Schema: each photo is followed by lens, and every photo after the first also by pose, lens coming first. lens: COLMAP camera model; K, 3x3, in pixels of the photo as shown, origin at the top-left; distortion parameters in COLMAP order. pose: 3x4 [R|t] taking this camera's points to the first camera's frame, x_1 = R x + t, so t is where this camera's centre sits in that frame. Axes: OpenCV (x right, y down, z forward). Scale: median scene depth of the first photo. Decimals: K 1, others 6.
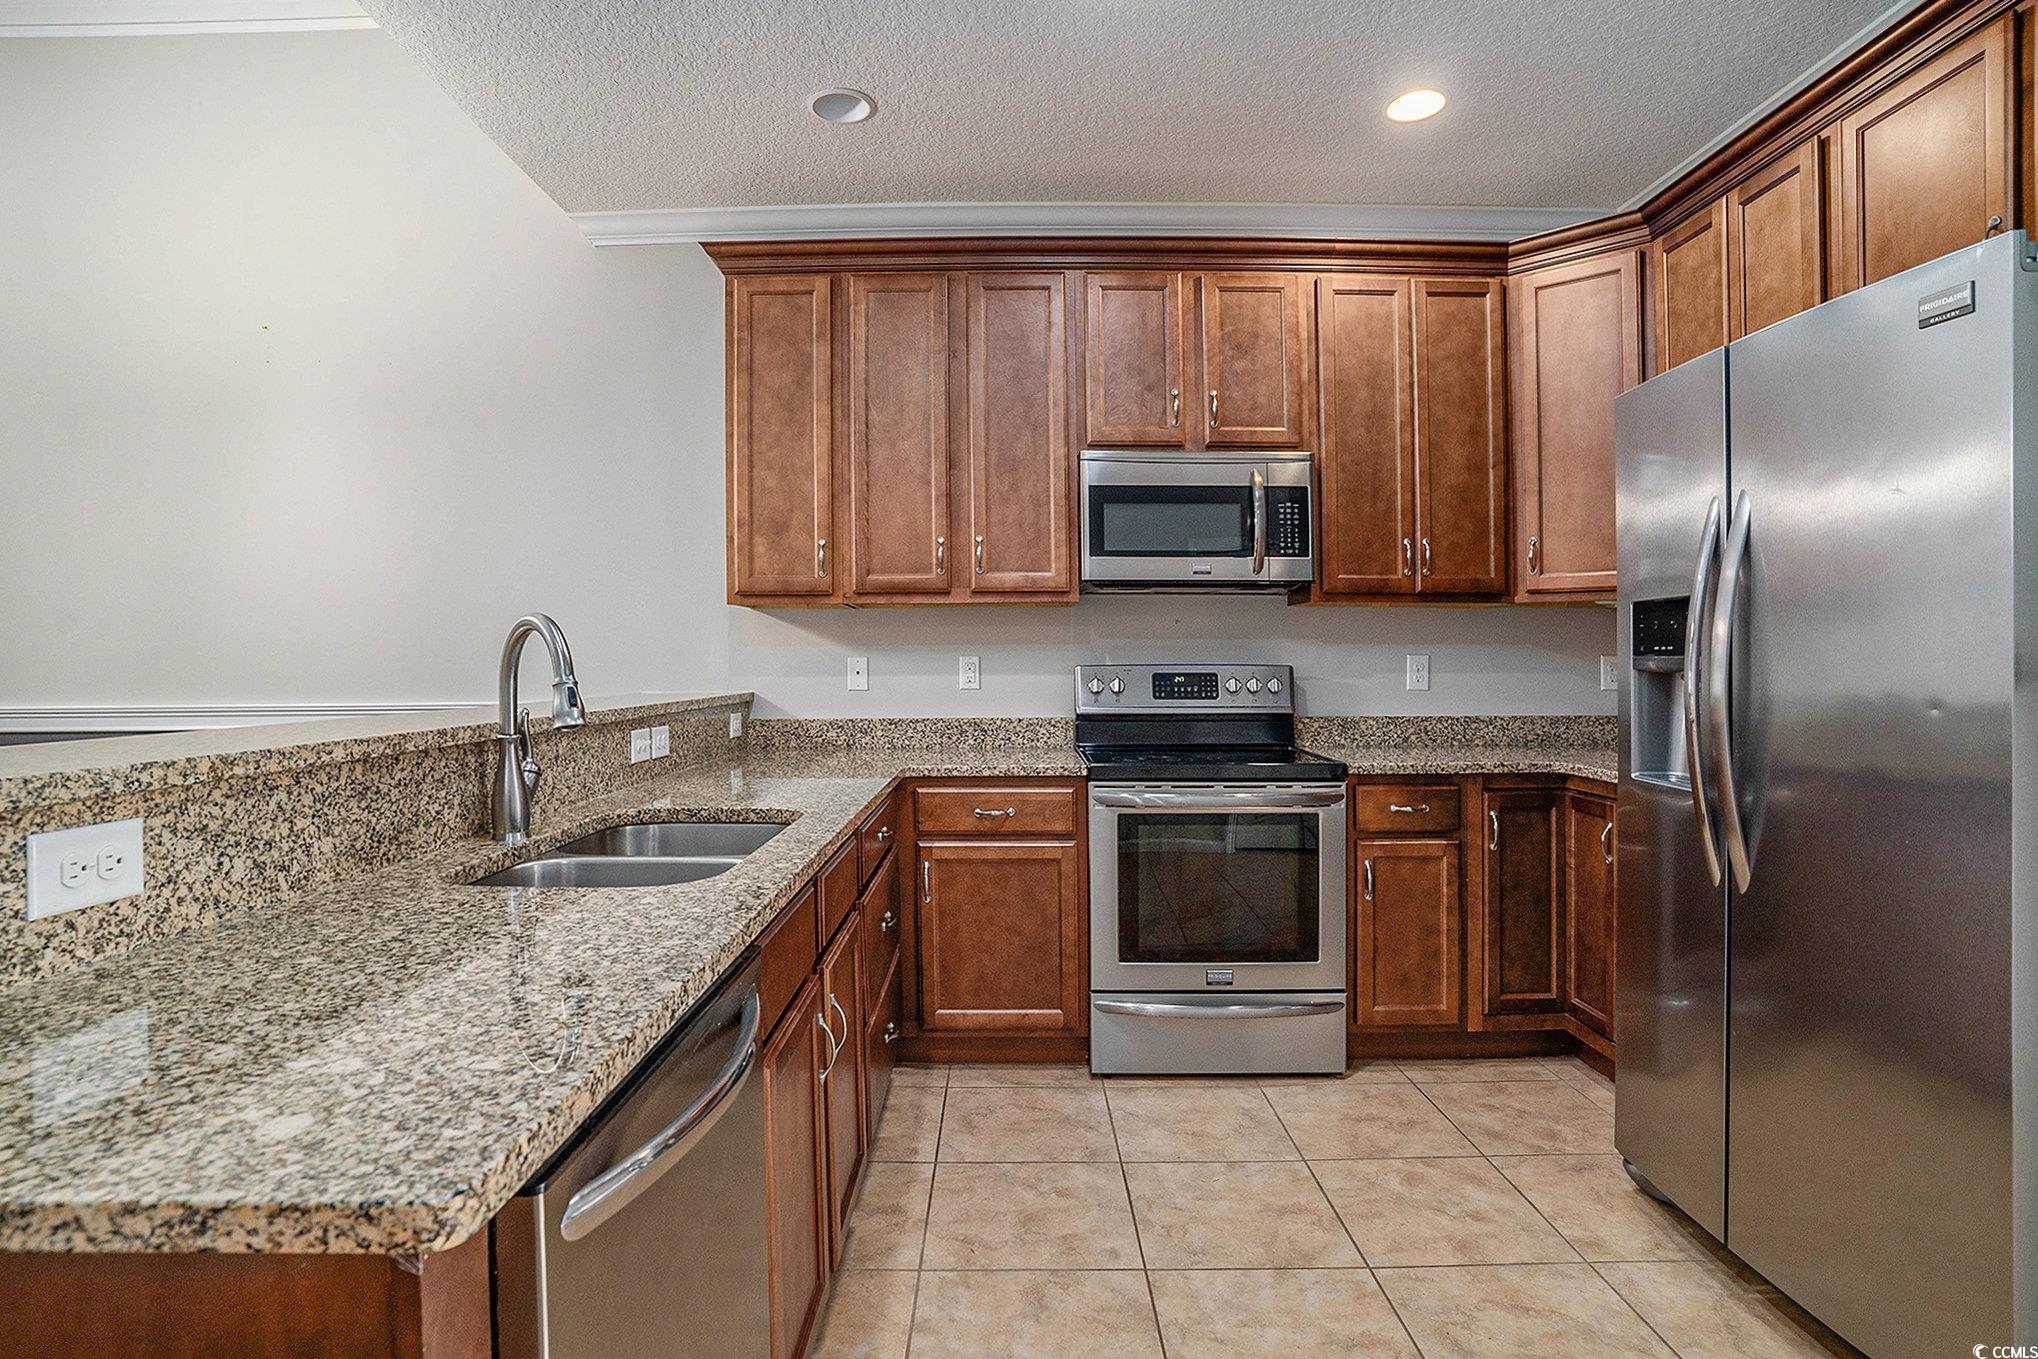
lens RADIAL K [[1038.3, 0, 1019.0], [0, 1038.3, 679.5], [0, 0, 1]] dist [-0.079864, 0.042543]
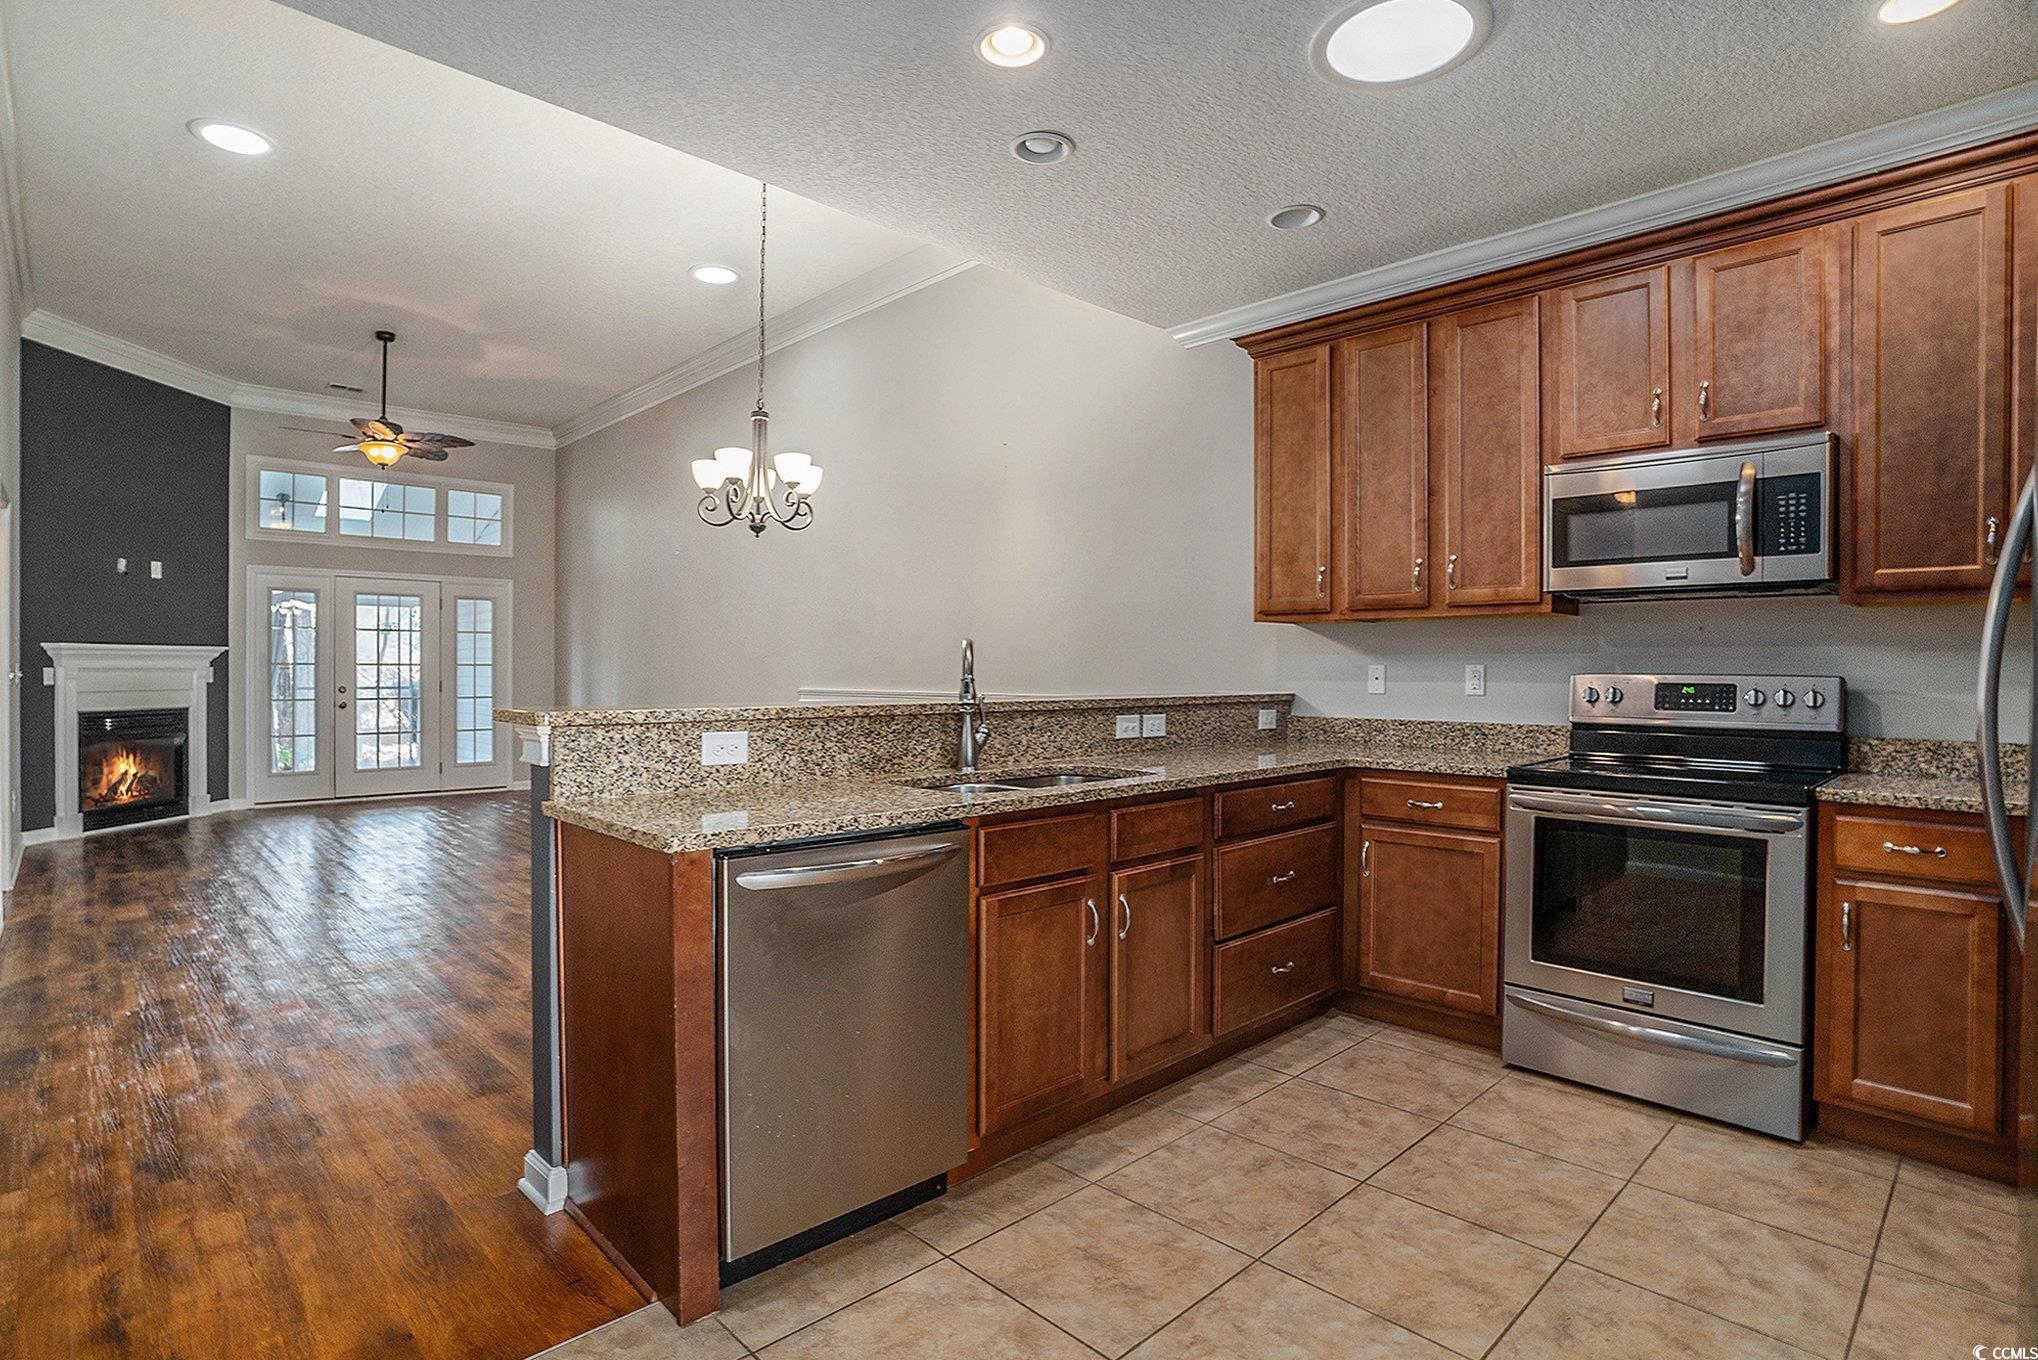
lens RADIAL K [[1031.1, 0, 1015.7], [0, 1031.1, 669.9], [0, 0, 1]] dist [-0.075247, 0.031695]
pose [[0.696797, 0.007541, -0.717229, 0.415846], [-0.018768, 0.999794, -0.007721, -0.000151], [0.717023, 0.018841, 0.696795, -0.075901]]
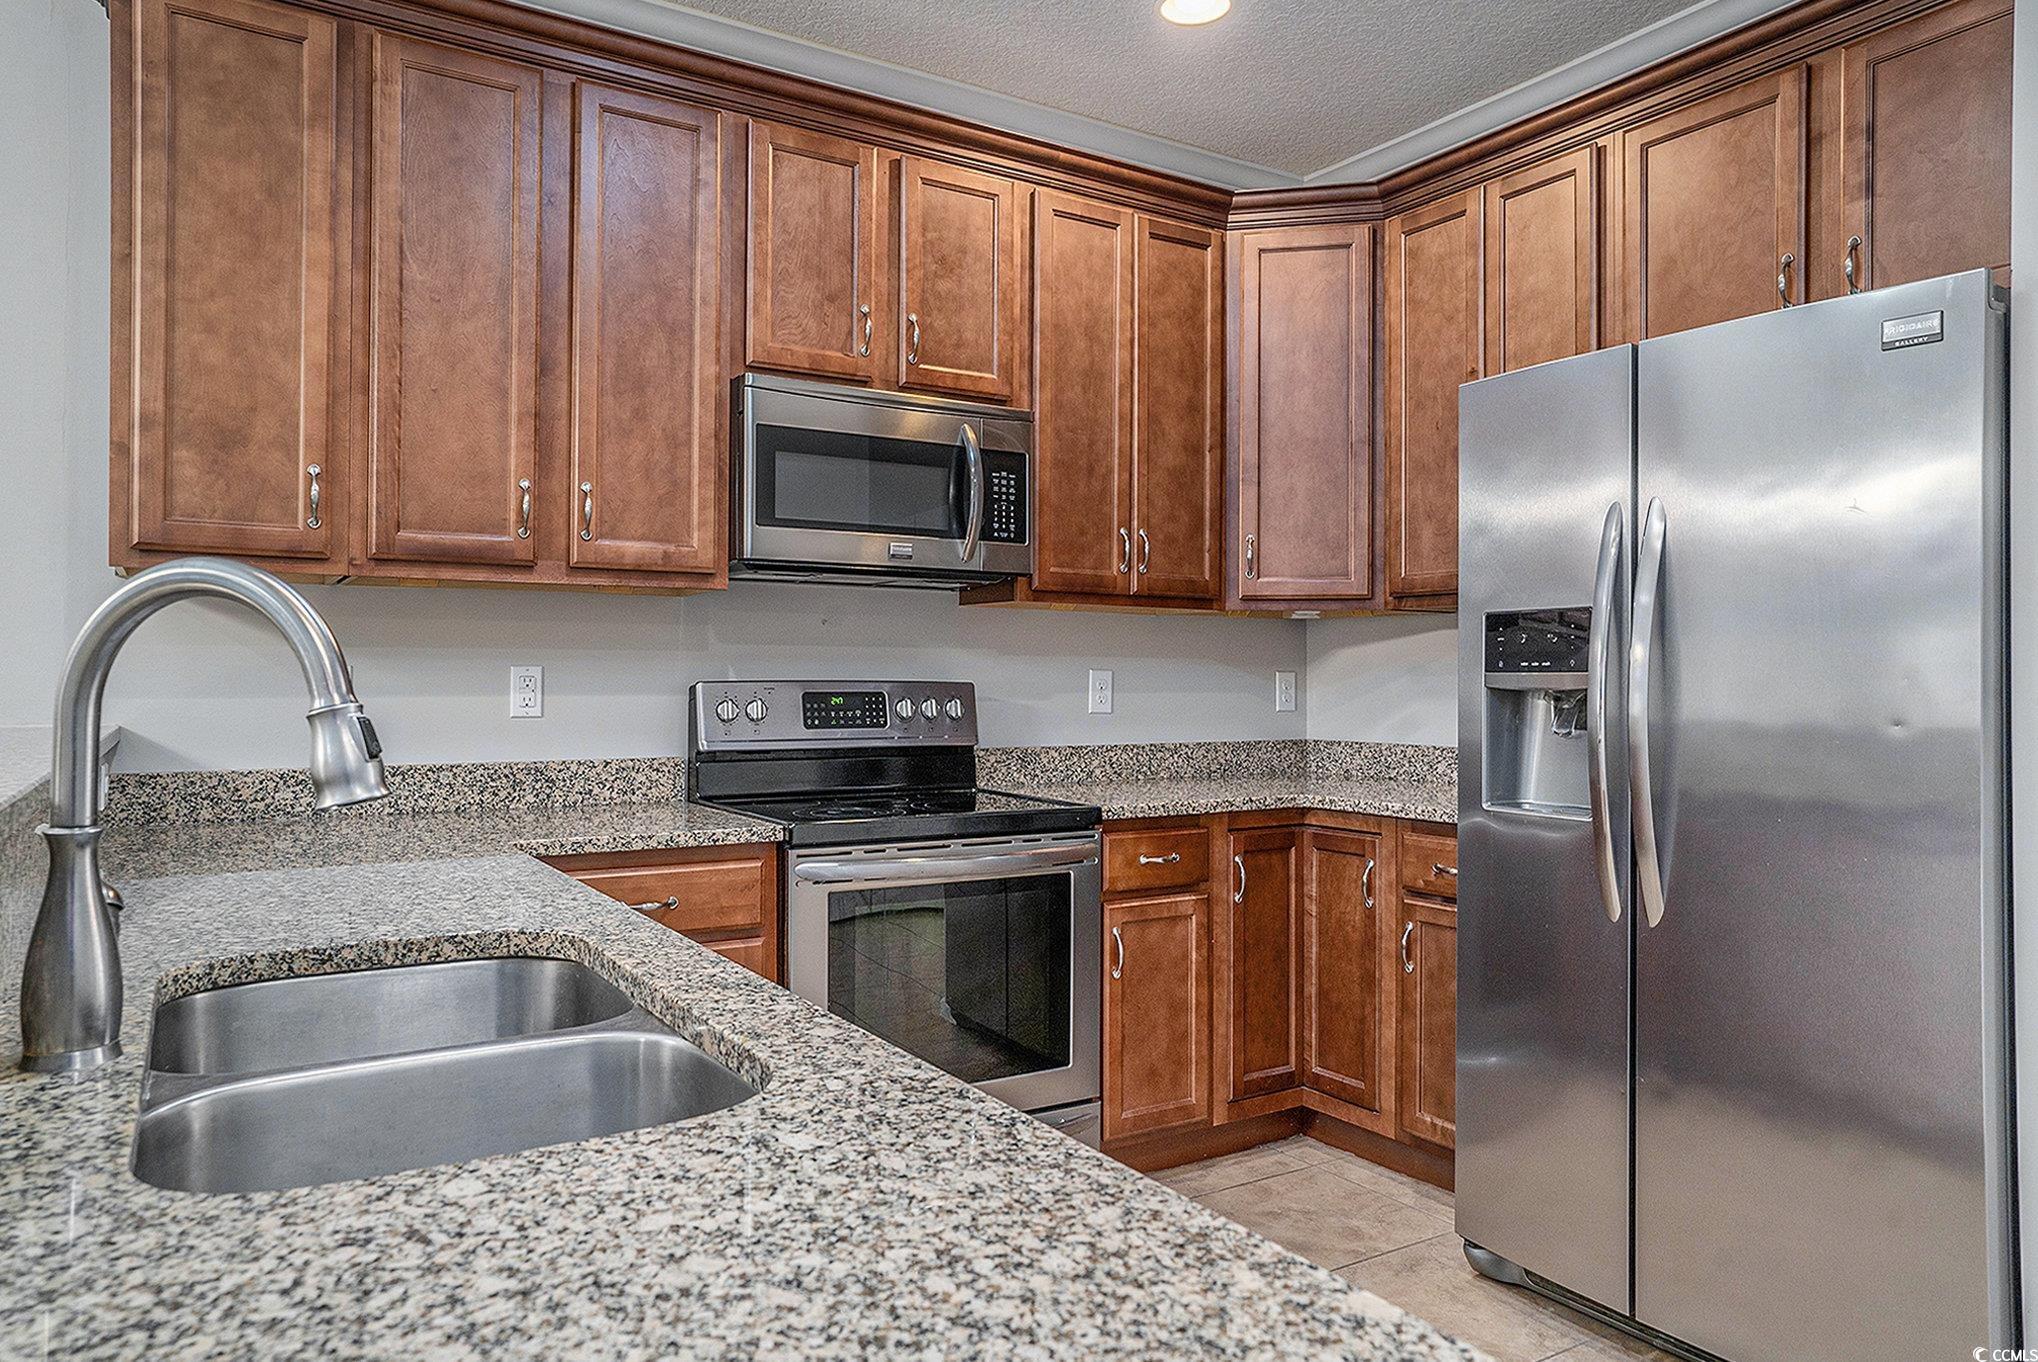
lens RADIAL K [[1317.7, 0, 1028.0], [0, 1317.7, 650.8], [0, 0, 1]] dist [-0.030489, 0.054787]
pose [[0.846980, 0.016699, 0.531362, -0.244909], [0.004102, 0.999272, -0.037942, 0.000315], [-0.531608, 0.034316, 0.846295, 0.155869]]
